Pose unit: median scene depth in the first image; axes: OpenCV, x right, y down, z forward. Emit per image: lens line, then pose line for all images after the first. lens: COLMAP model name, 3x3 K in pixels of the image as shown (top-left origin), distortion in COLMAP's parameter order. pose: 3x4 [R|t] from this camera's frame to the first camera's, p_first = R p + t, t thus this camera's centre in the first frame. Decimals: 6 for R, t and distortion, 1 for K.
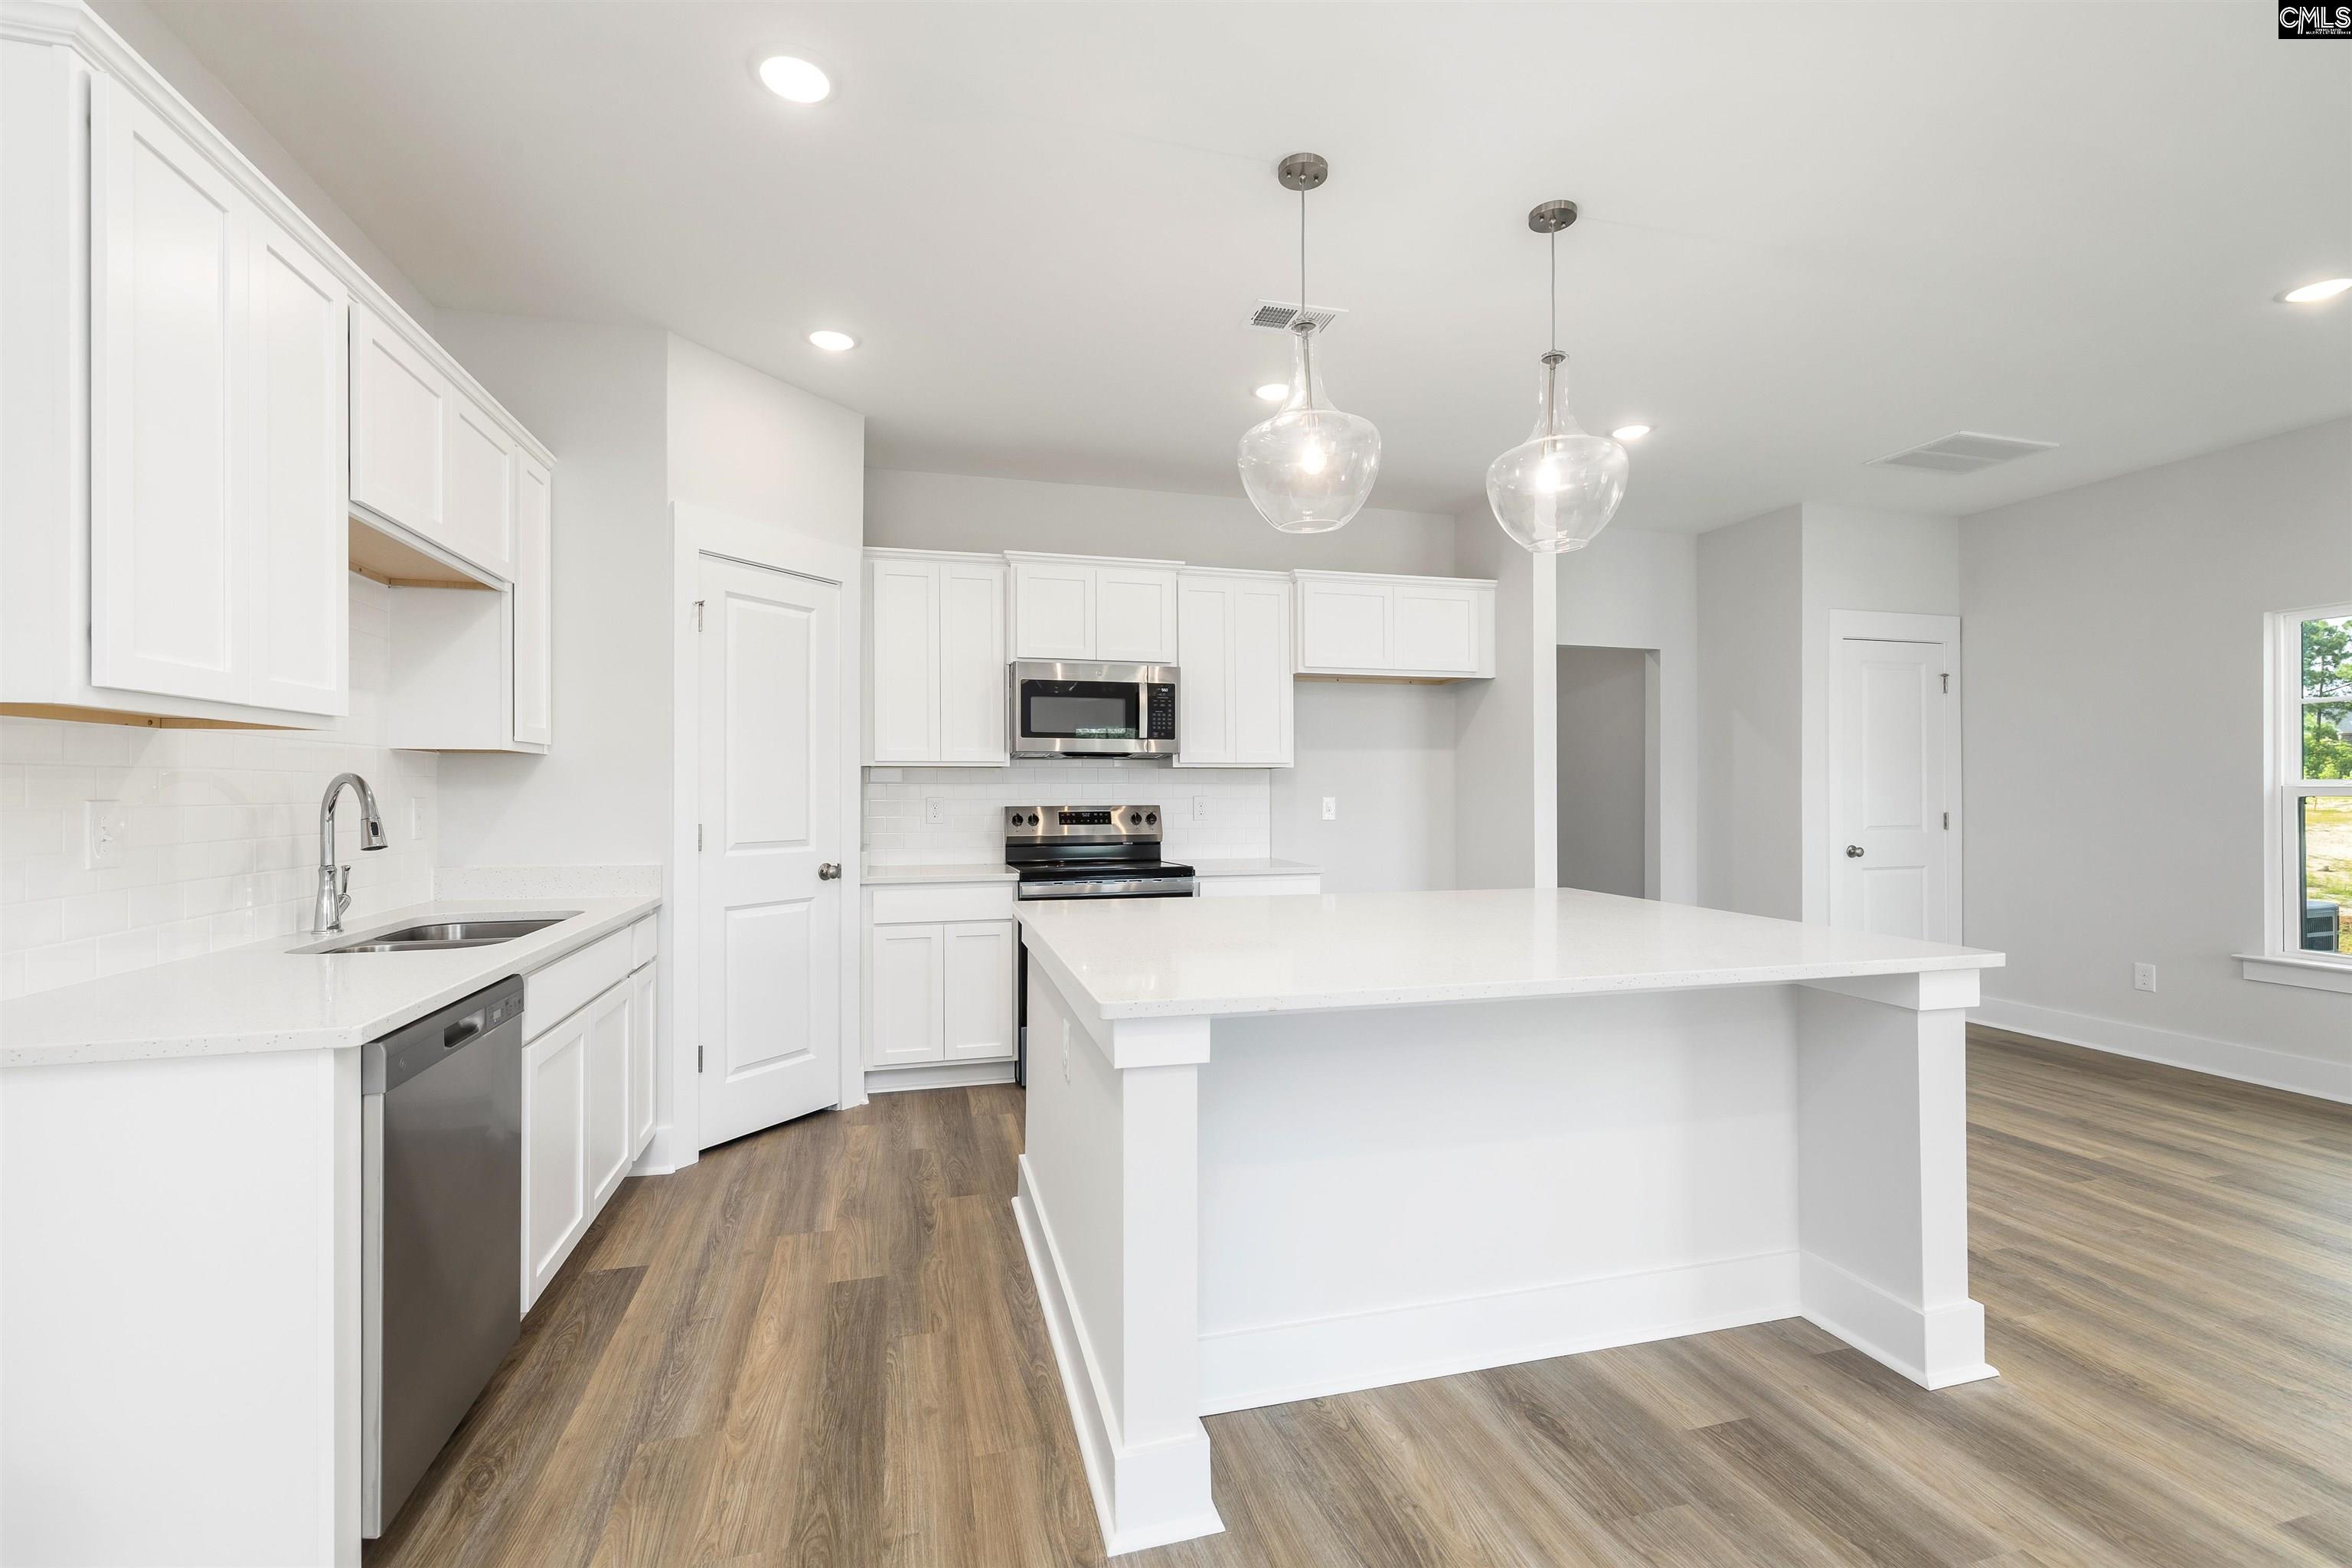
lens RADIAL K [[1008.1, 0, 1181.4], [0, 1008.1, 790.2], [0, 0, 1]] dist [0.001133, 0.000253]
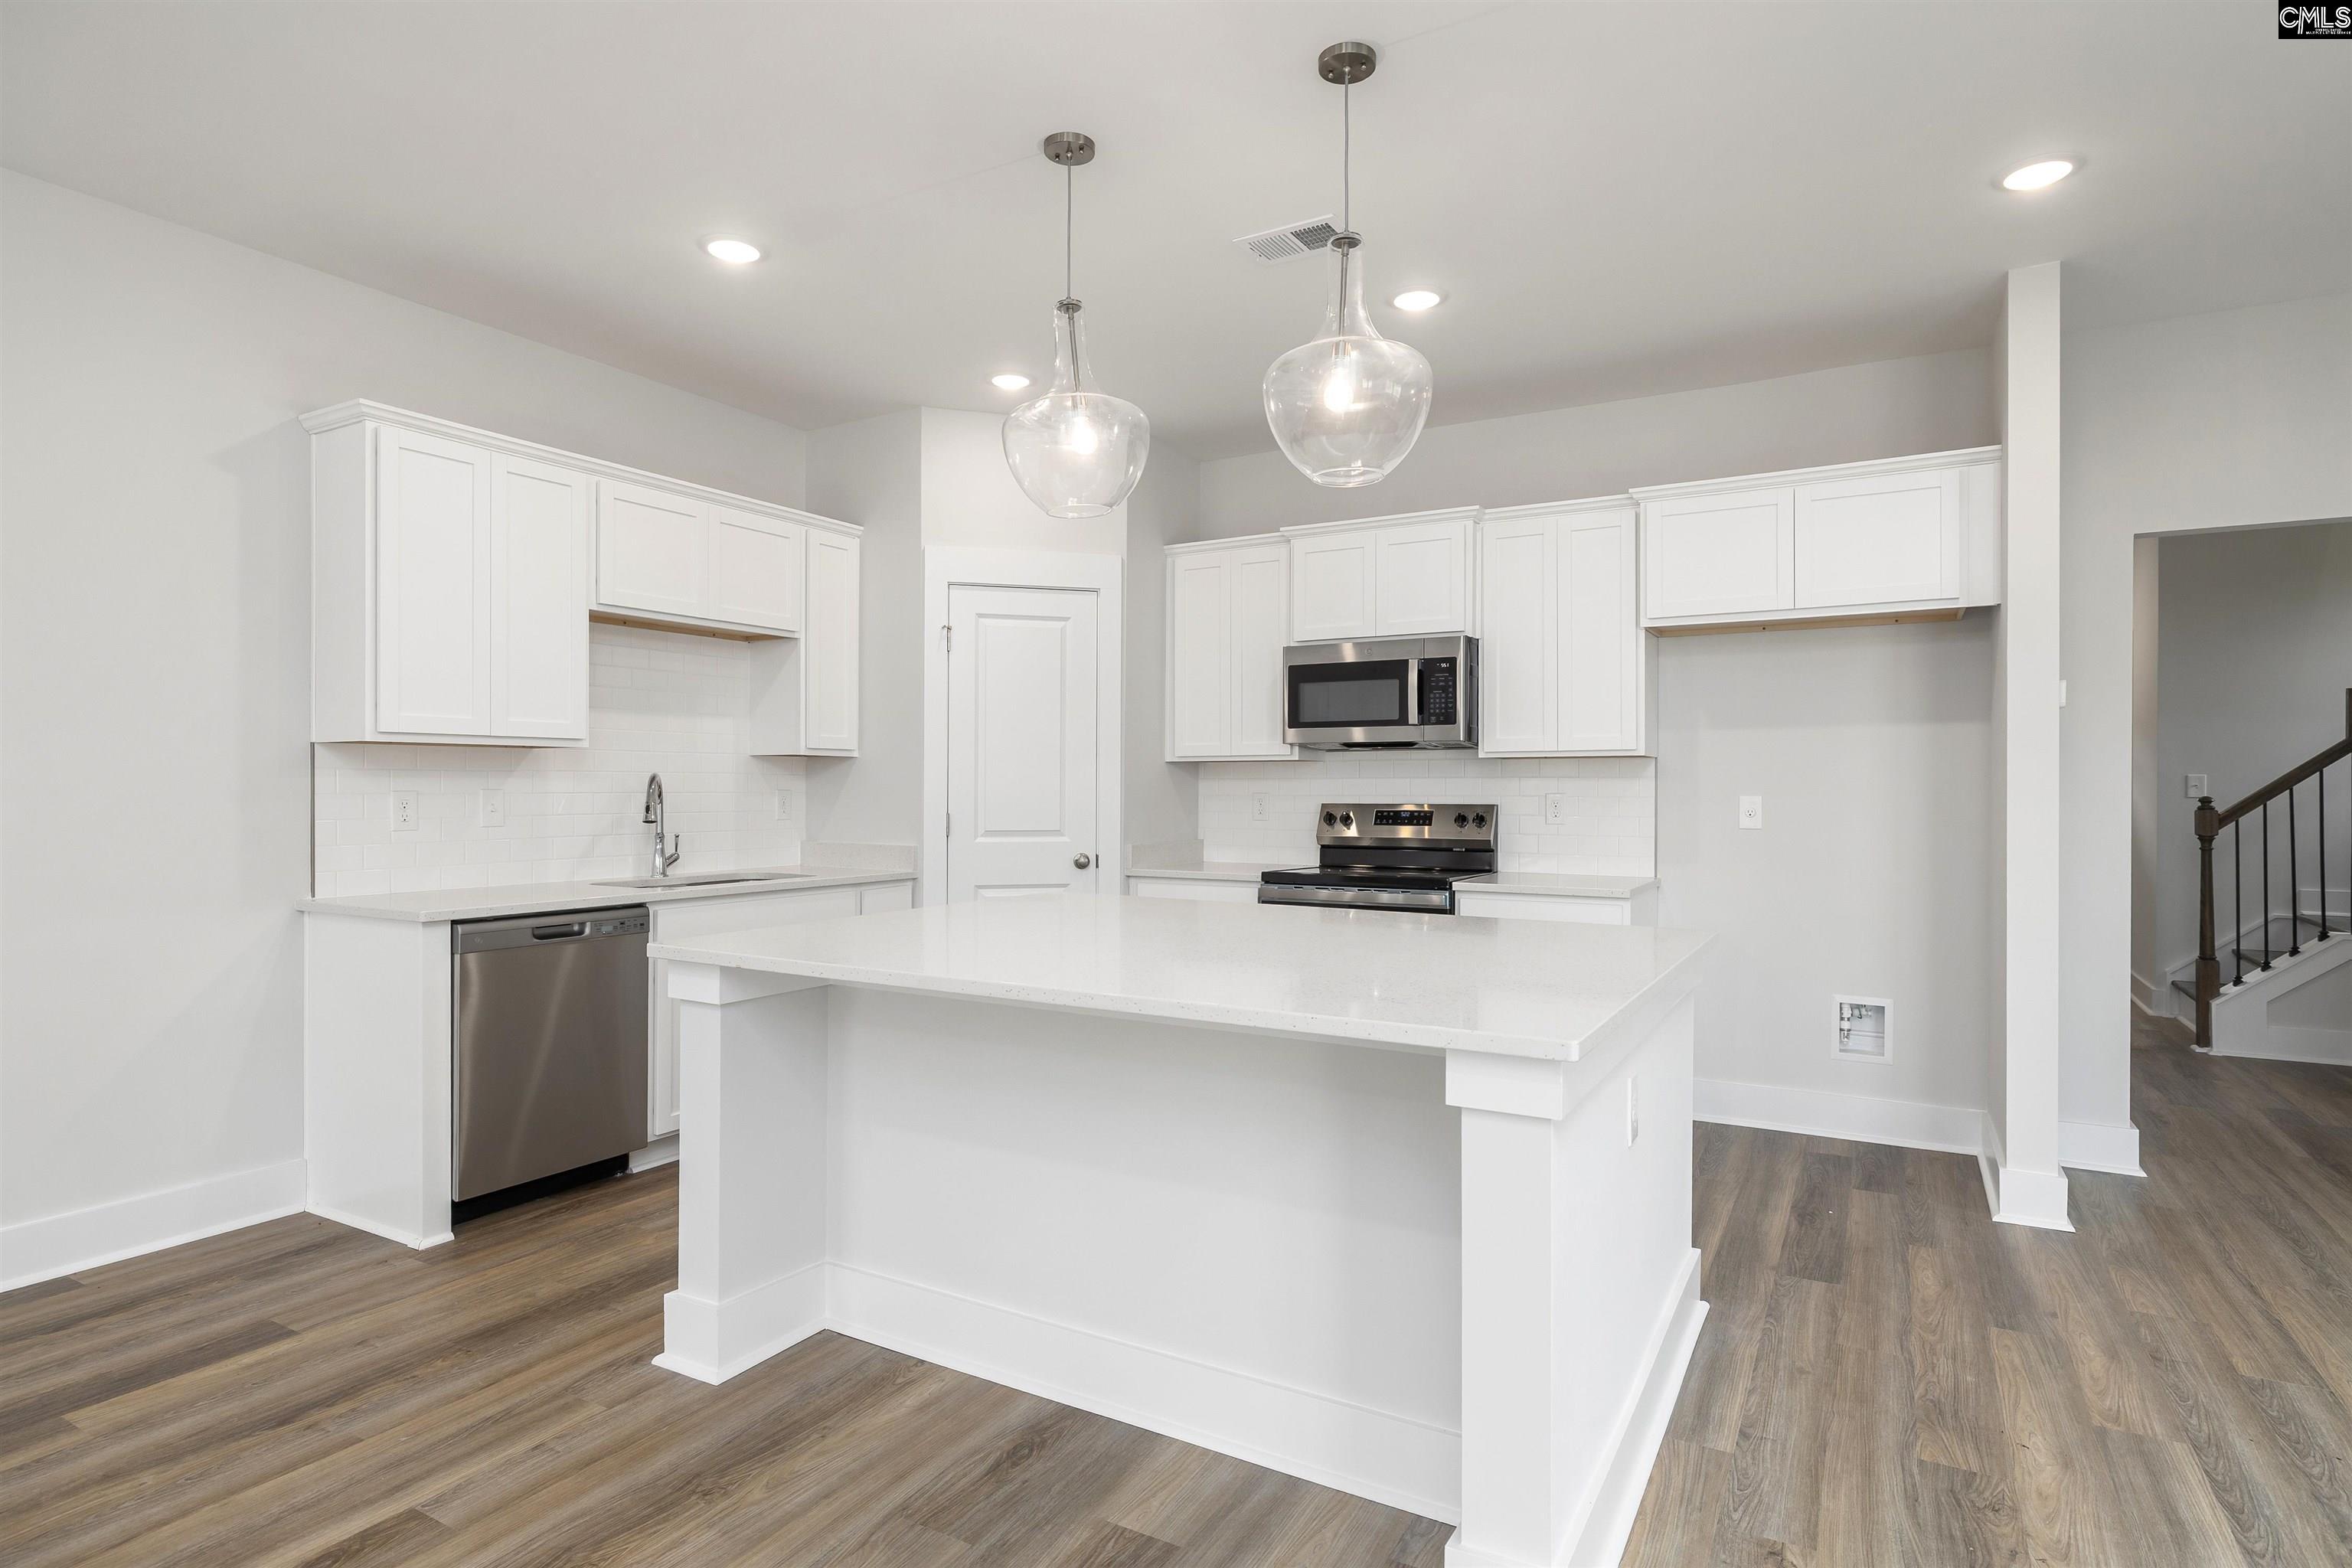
lens RADIAL K [[1235.3, 0, 1180.7], [0, 1235.3, 787.8], [0, 0, 1]] dist [-0.001416, 0.000550]
pose [[0.701213, 0.002897, -0.712946, 0.724699], [-0.002169, 0.999996, 0.001931, 0.000489], [0.712948, 0.000192, 0.701216, 0.166700]]
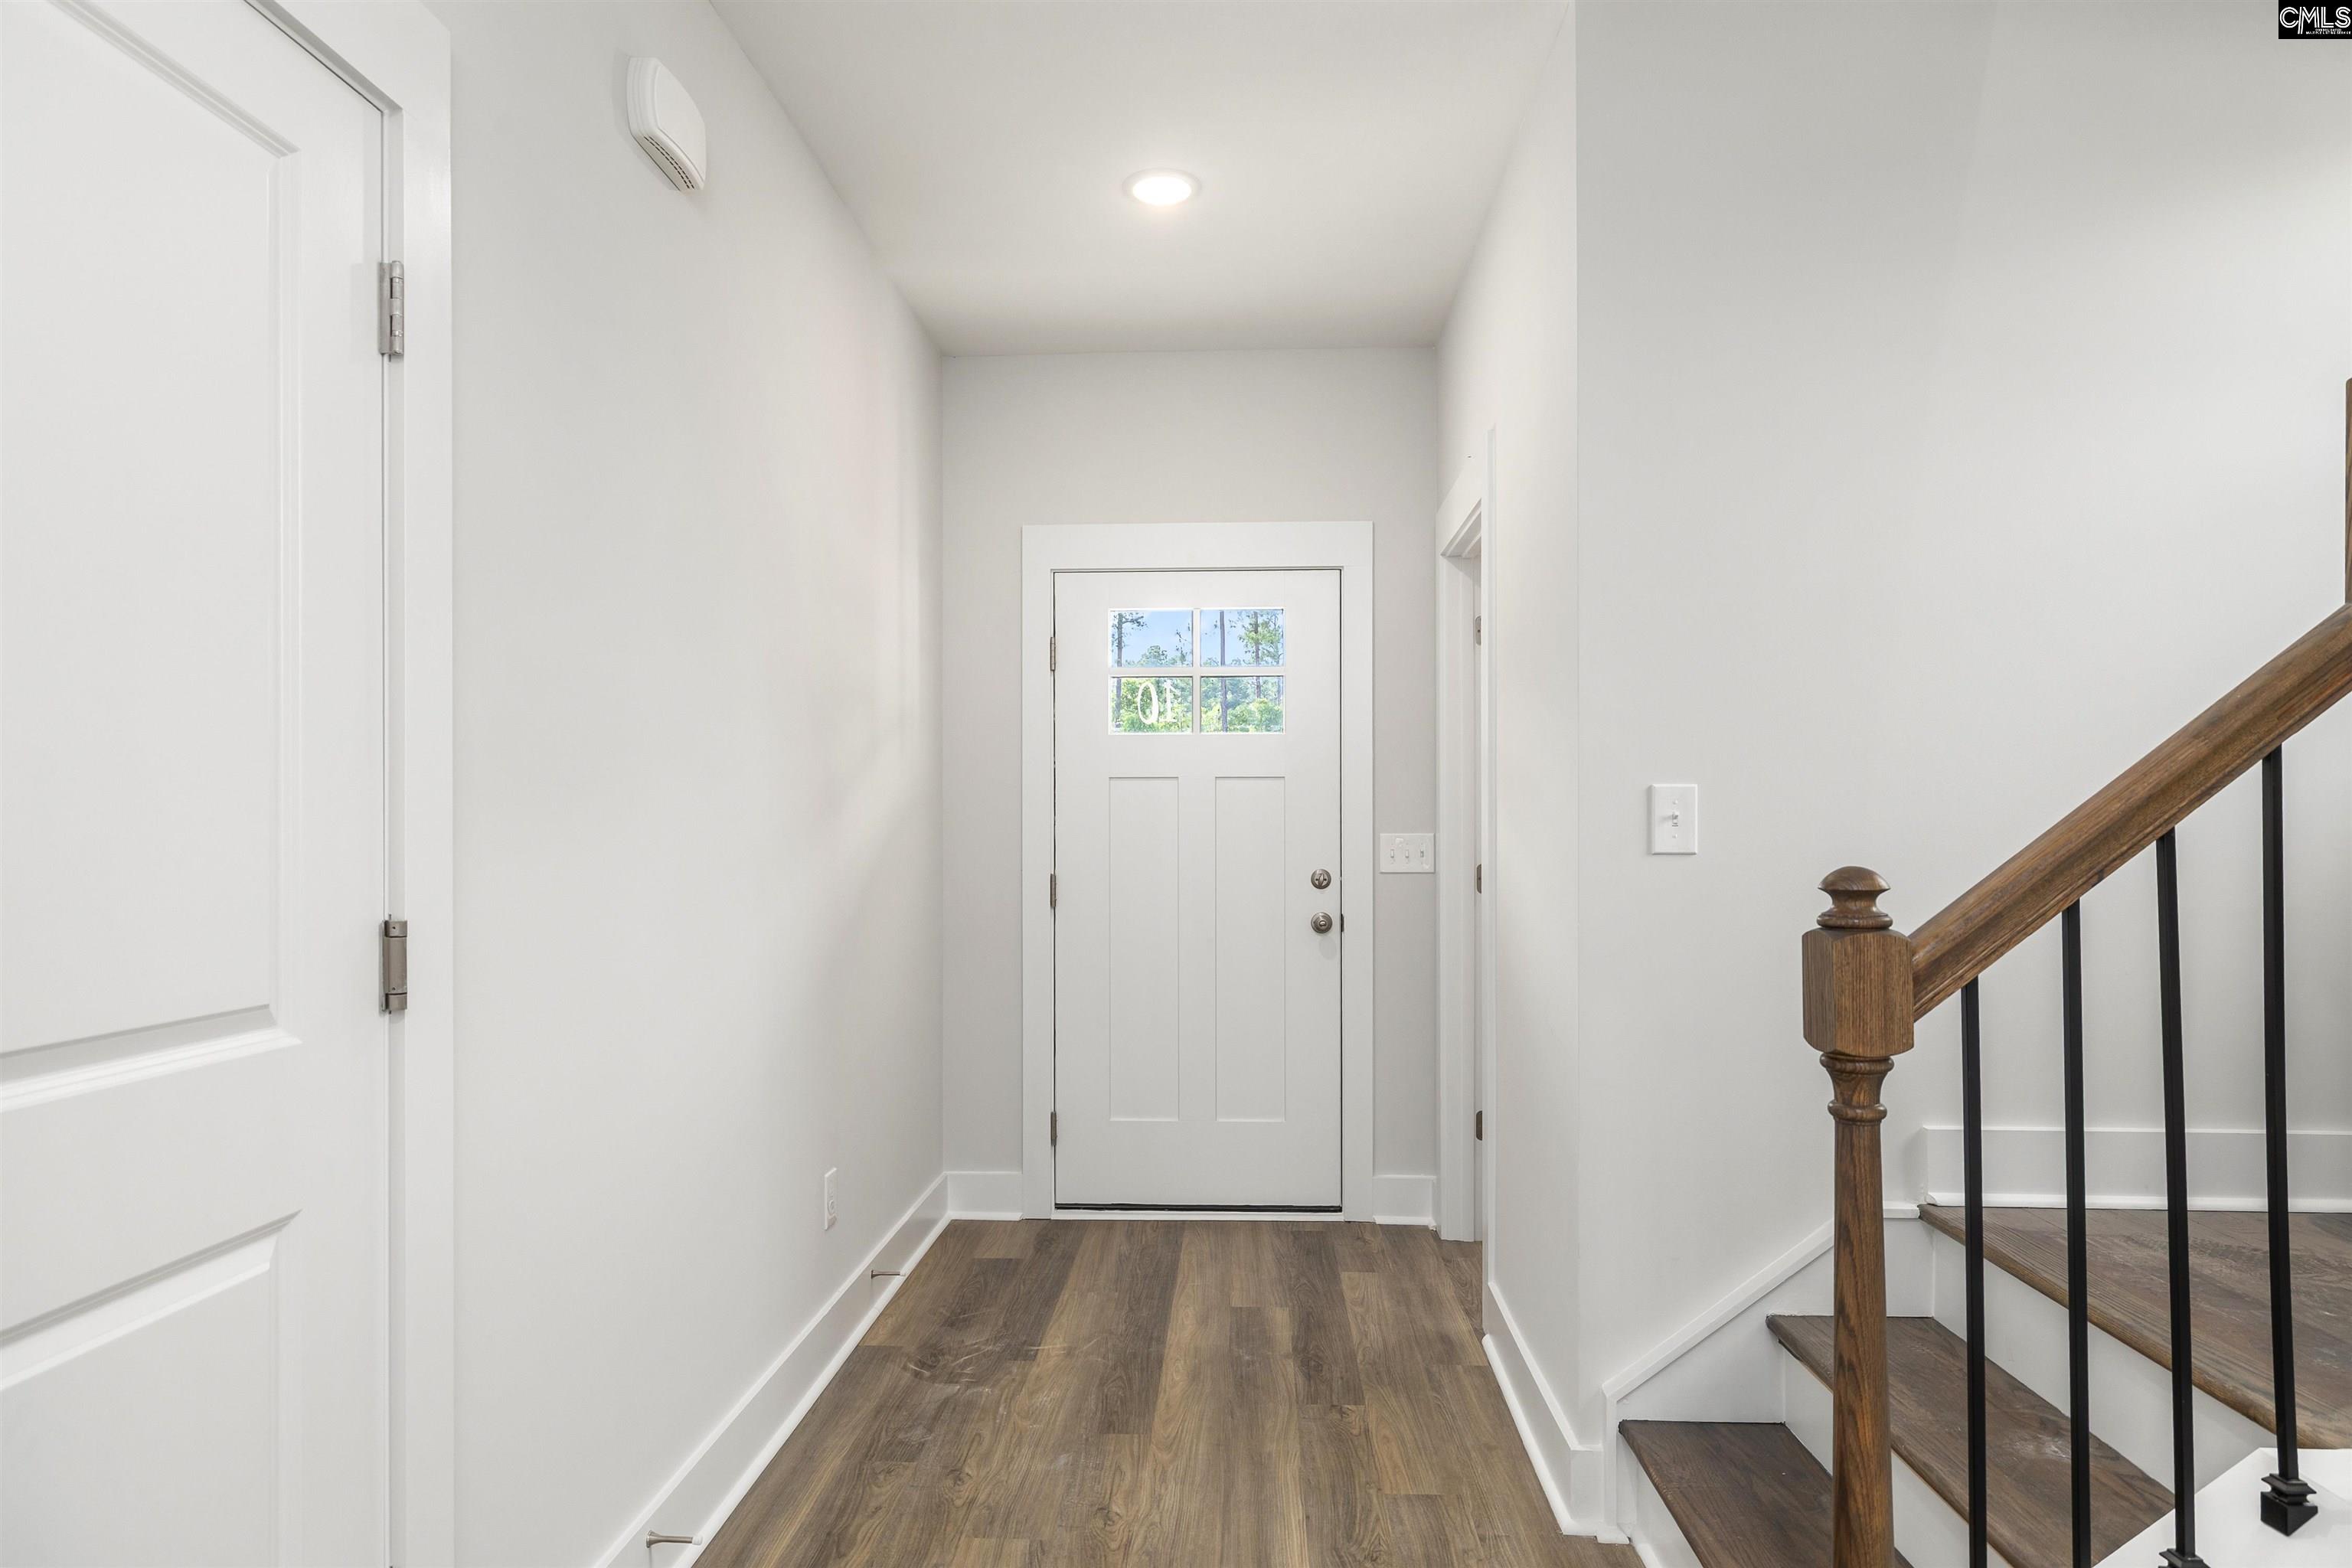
lens RADIAL K [[1363.6, 0, 1176.0], [0, 1363.6, 784.0], [0, 0, 1]] dist [0.000246, 0.000036]
pose [[0.947651, -0.008303, -0.319201, 0.448000], [0.000534, 0.999702, -0.024420, -0.002806], [0.319309, 0.022971, 0.947372, 1.882268]]
